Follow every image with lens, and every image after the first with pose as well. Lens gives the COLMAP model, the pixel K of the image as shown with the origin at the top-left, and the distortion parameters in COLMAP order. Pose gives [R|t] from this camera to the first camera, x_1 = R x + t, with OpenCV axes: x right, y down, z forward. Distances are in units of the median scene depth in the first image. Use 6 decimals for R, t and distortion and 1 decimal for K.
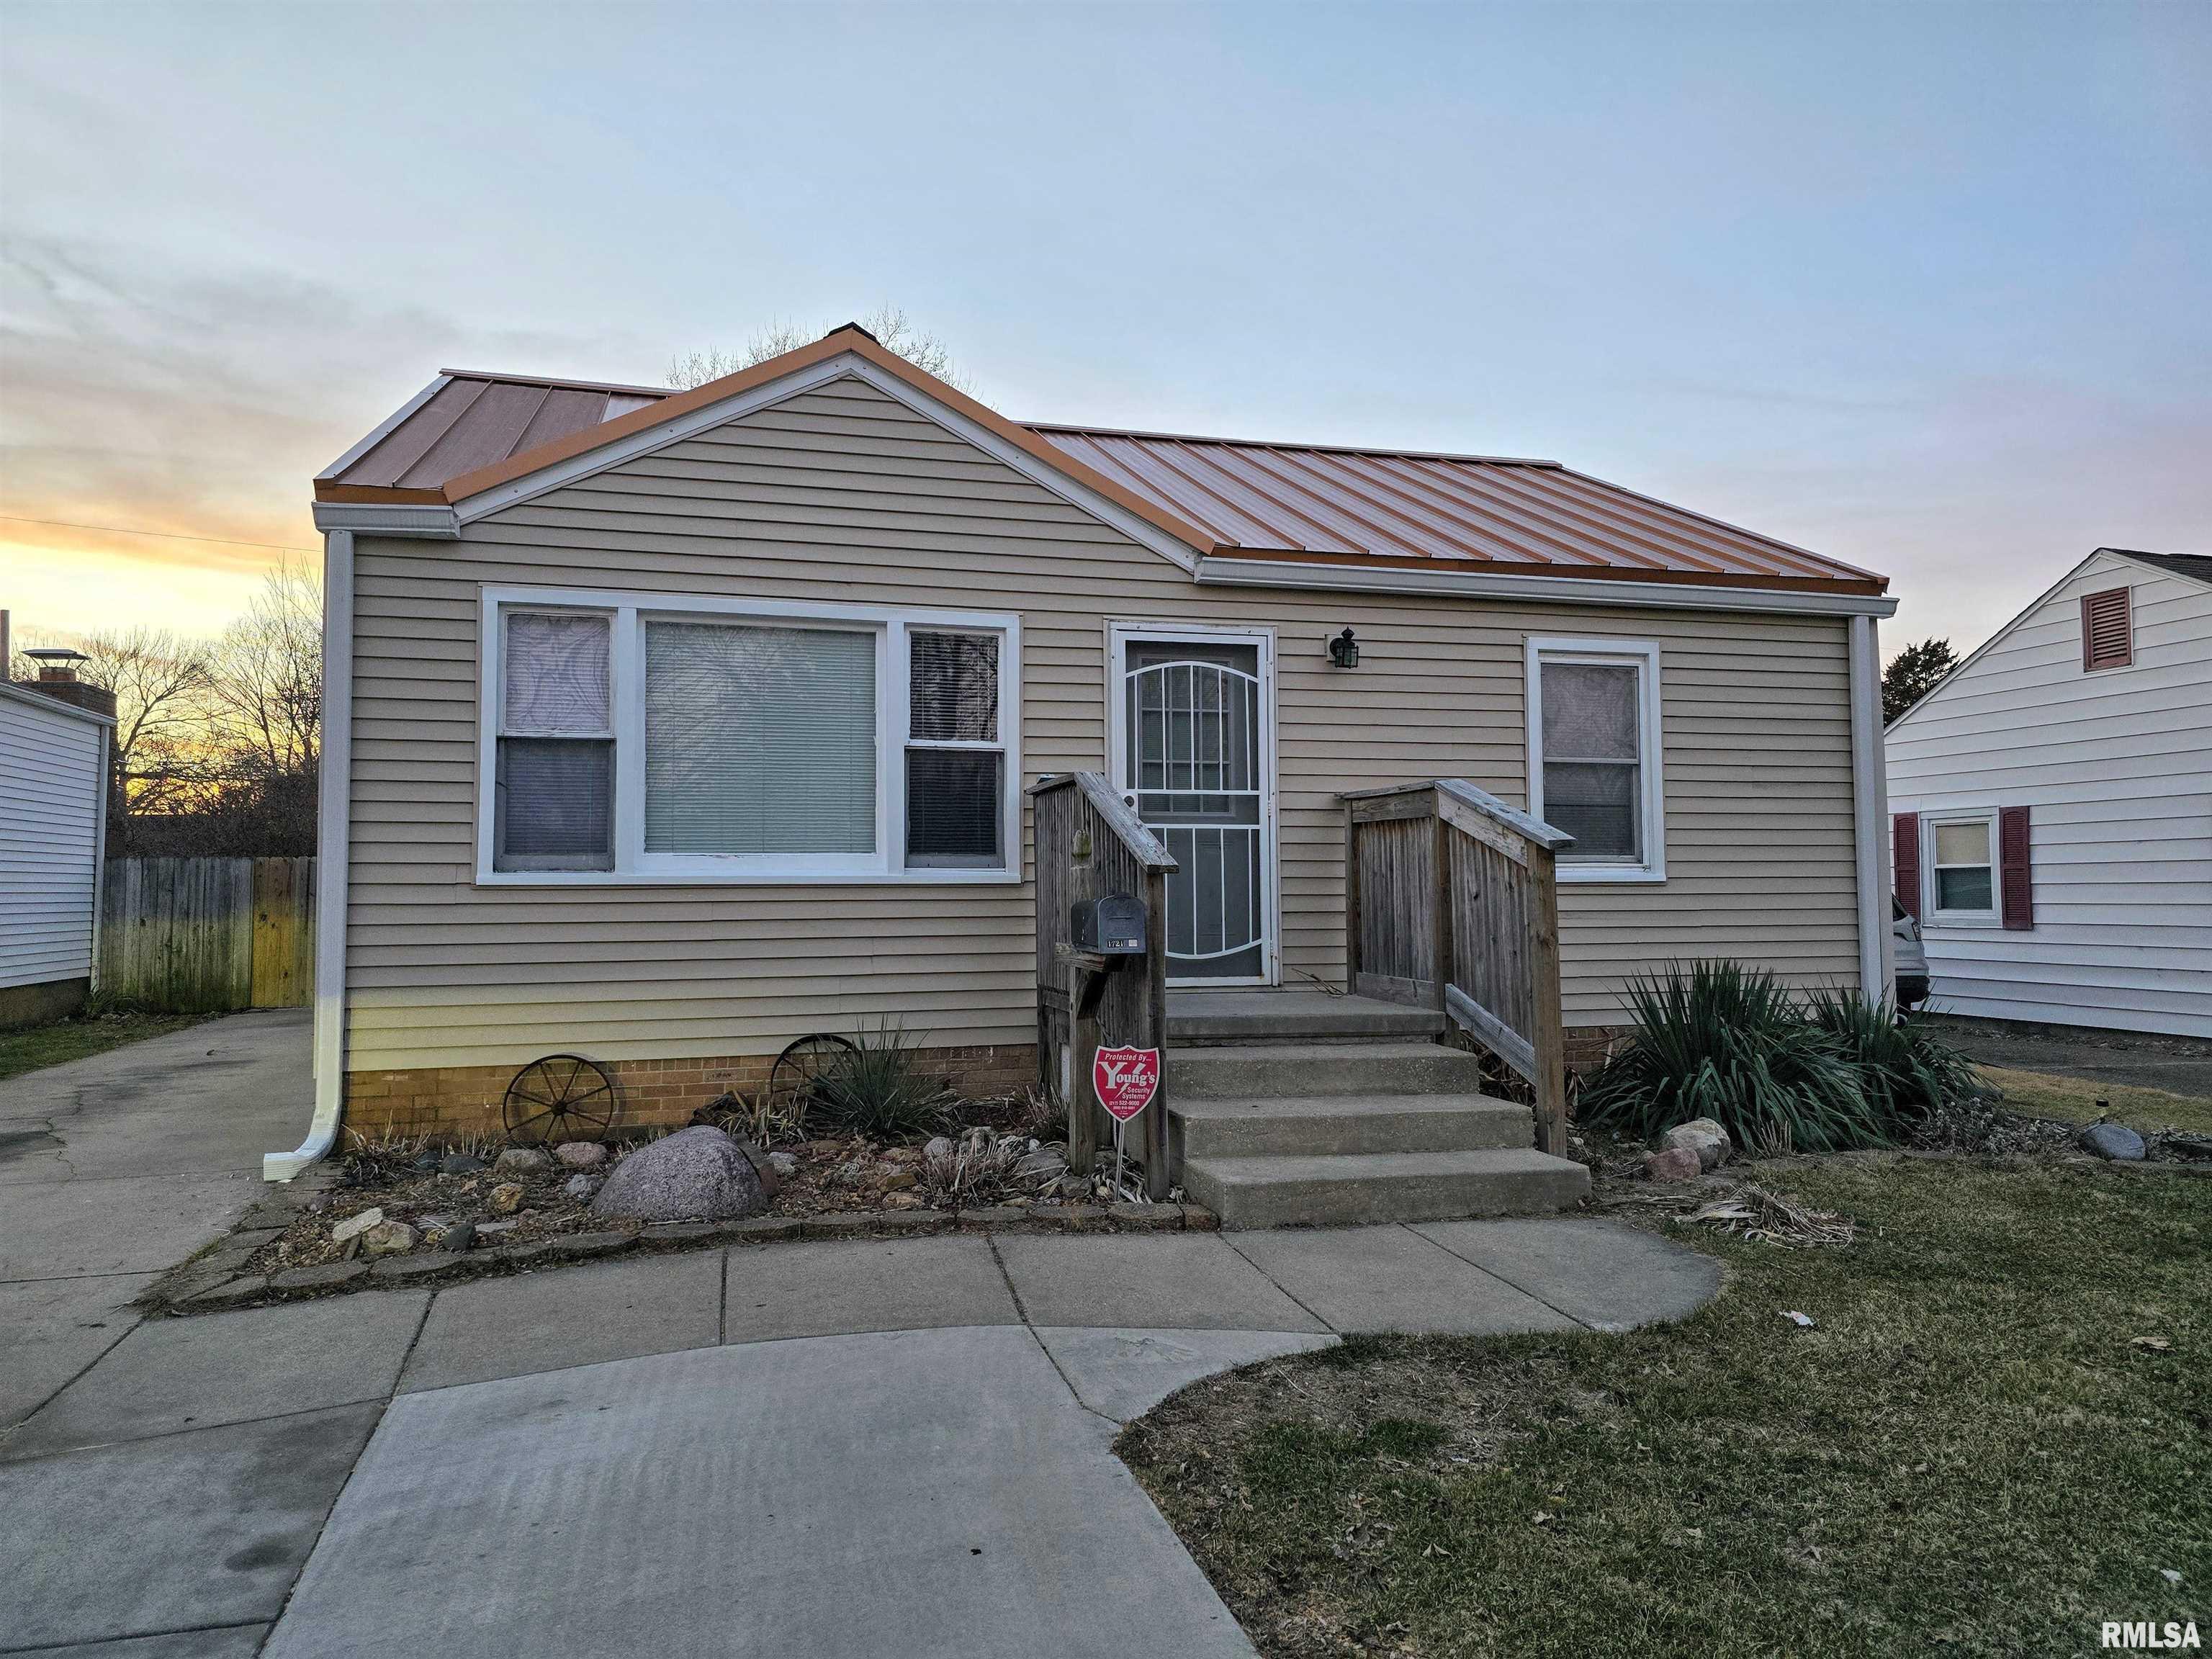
lens RADIAL K [[1476.7, 0, 1096.6], [0, 1476.7, 817.8], [0, 0, 1]] dist [0.057380, -0.049020]
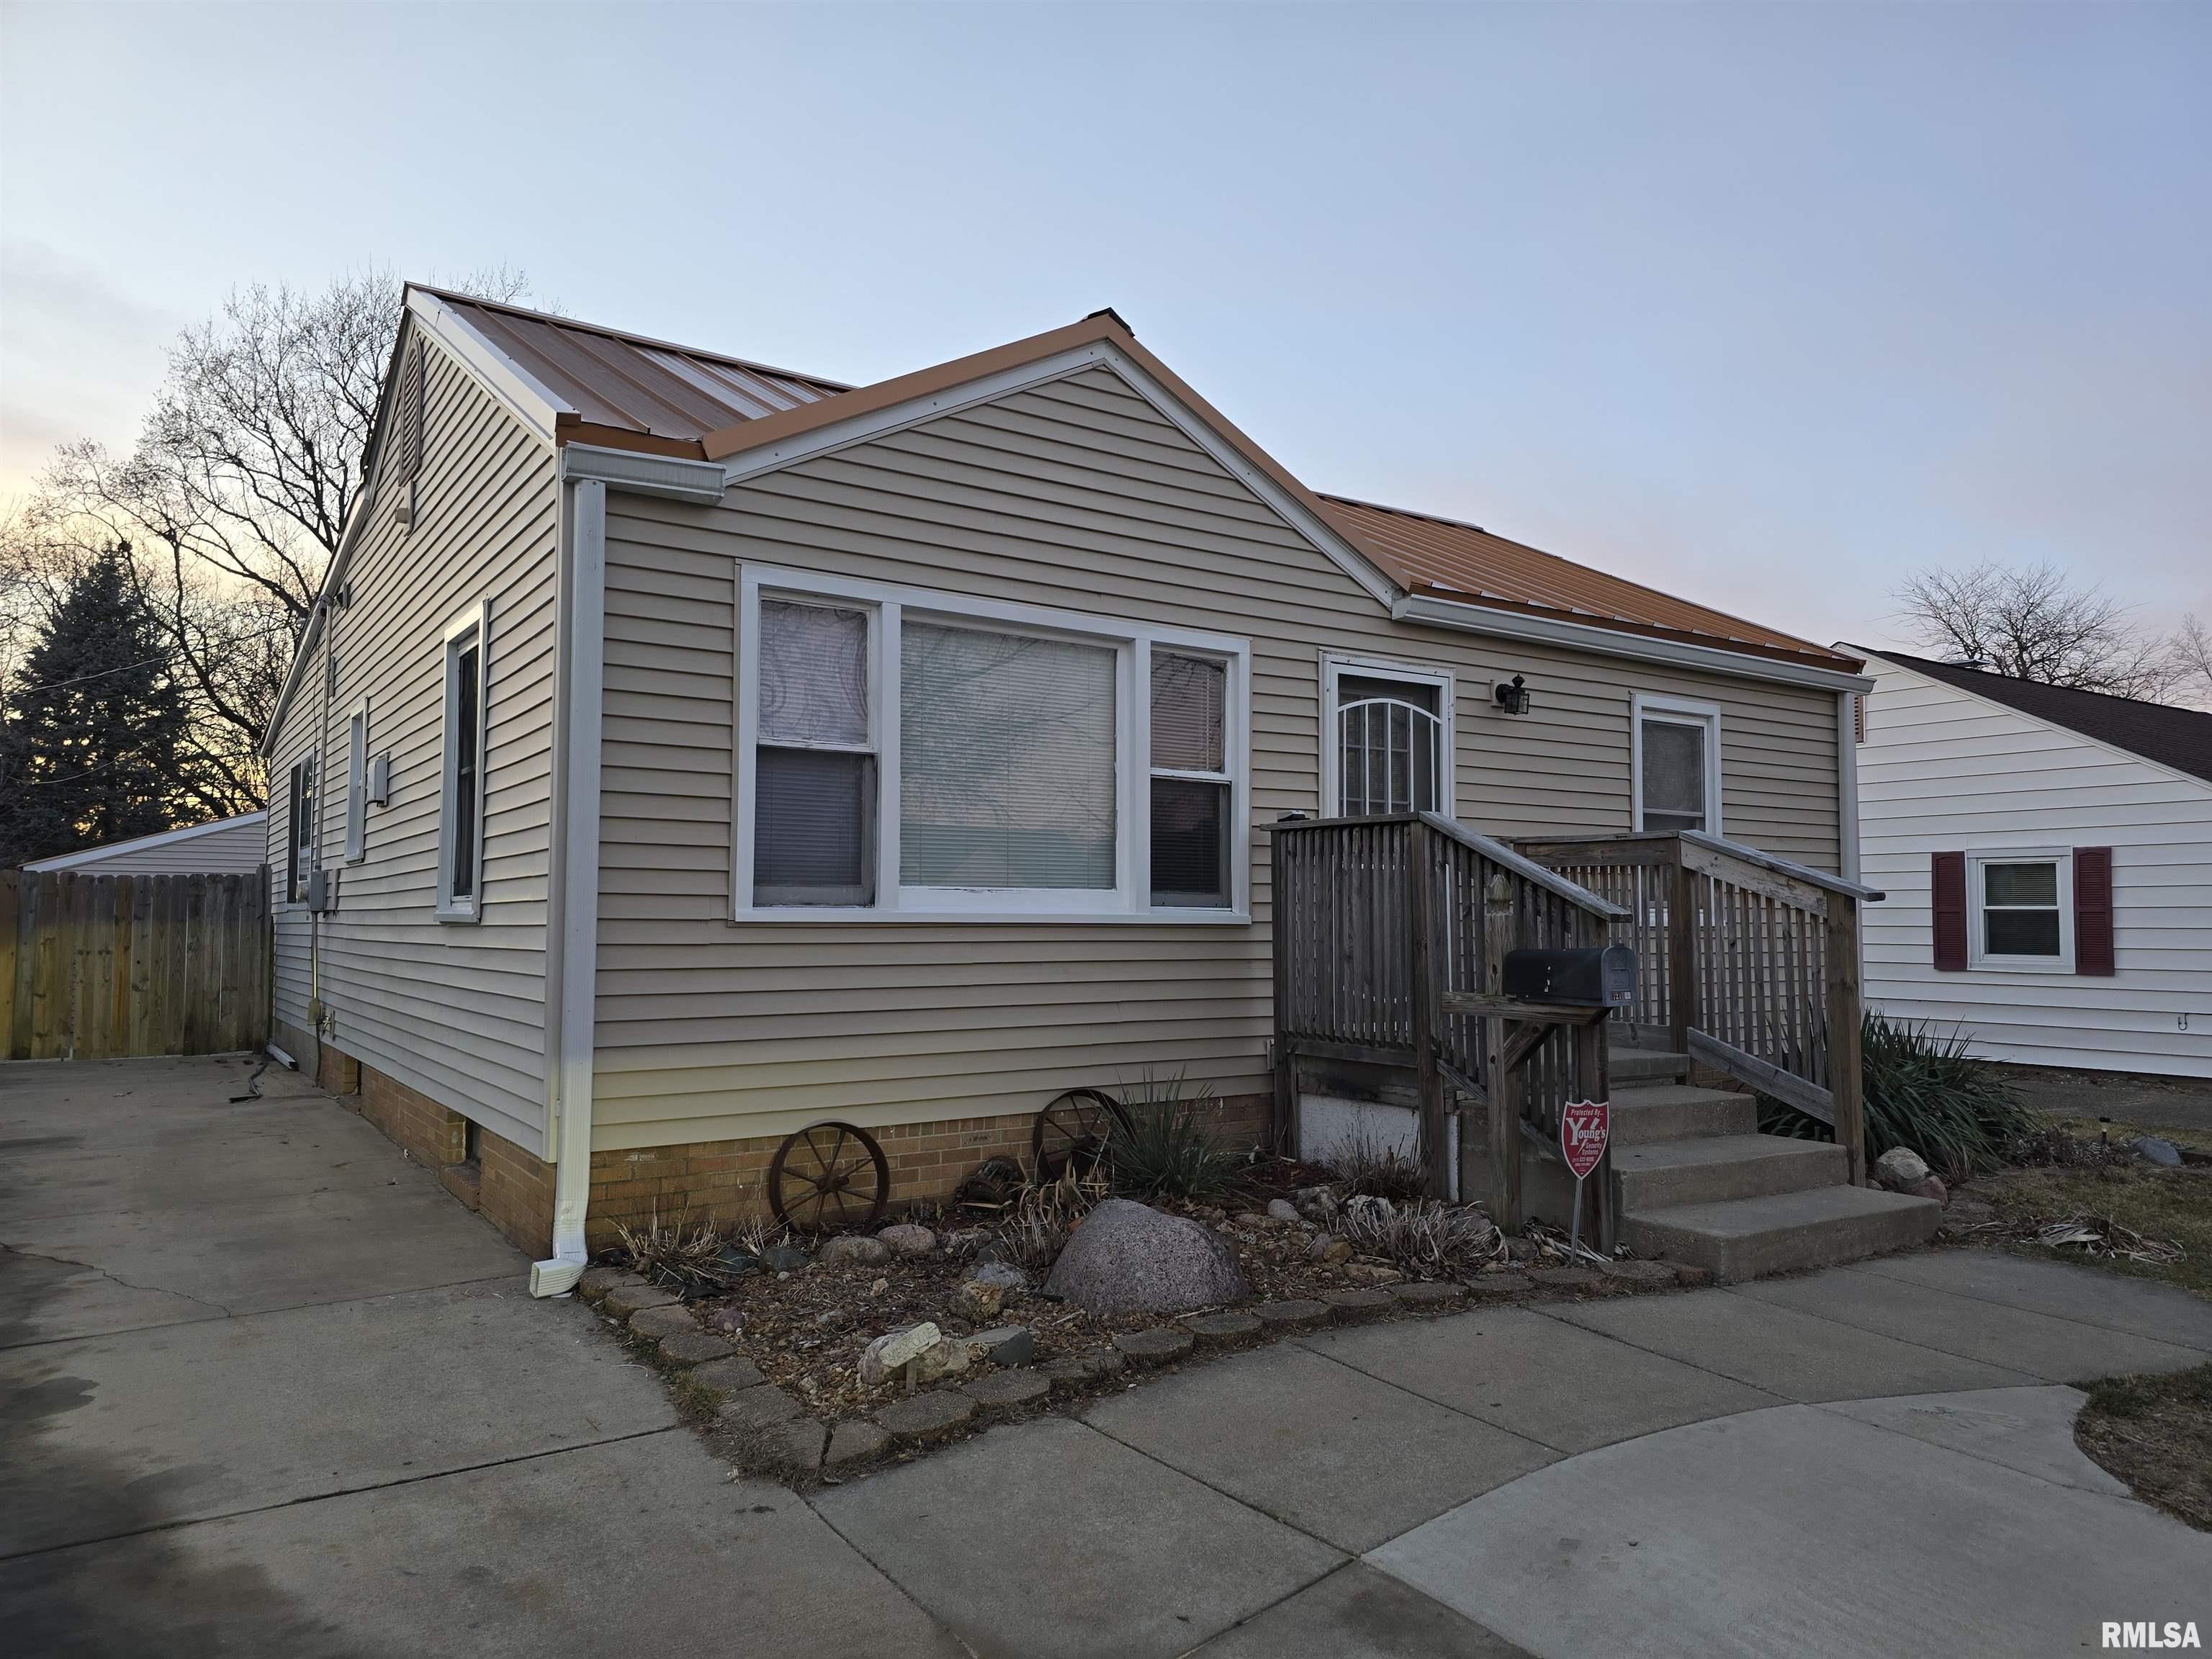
lens RADIAL K [[1476.7, 0, 1118.9], [0, 1476.7, 843.2], [0, 0, 1]] dist [0.057380, -0.049020]
pose [[0.945448, 0.027298, 0.324626, -0.466639], [-0.027425, 0.999615, -0.004185, -0.001232], [-0.324615, -0.004946, 0.945833, 0.139630]]
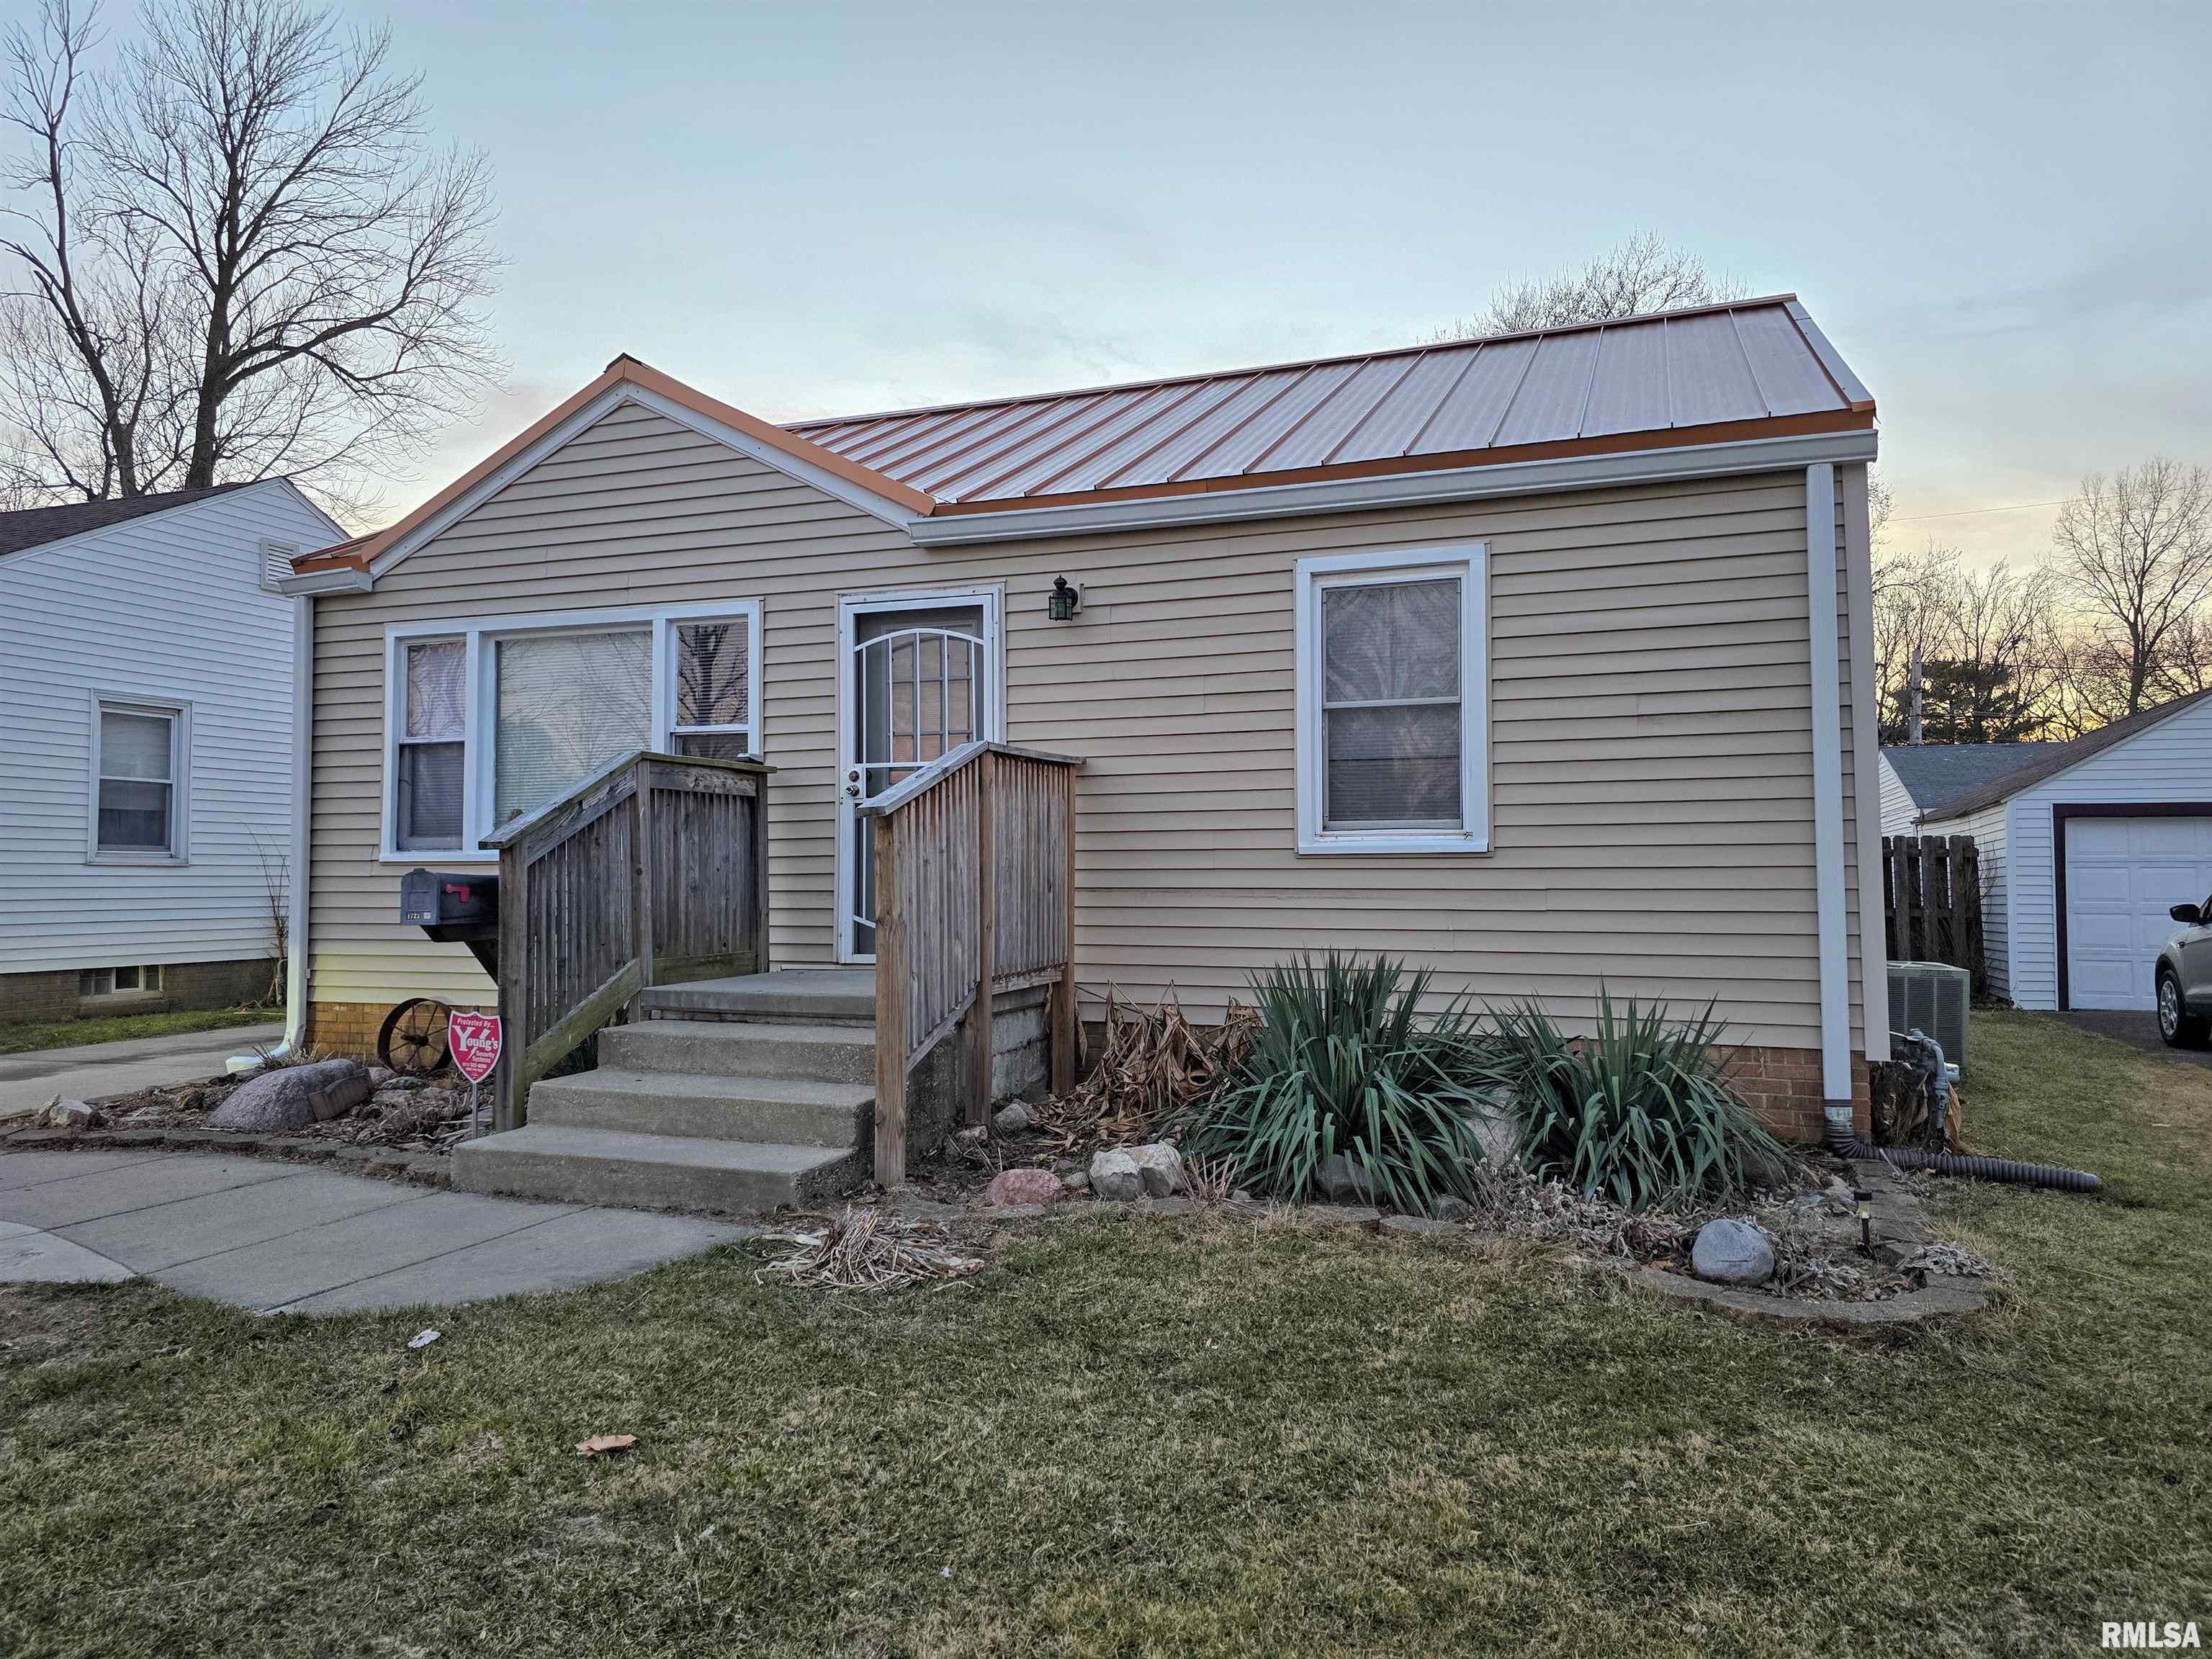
lens RADIAL K [[1476.7, 0, 1095.8], [0, 1476.7, 822.4], [0, 0, 1]] dist [0.057380, -0.049020]
pose [[0.817565, -0.017568, -0.575568, 0.791588], [0.031688, 0.999392, 0.014508, 0.011981], [0.574963, -0.030100, 0.817625, 0.296989]]
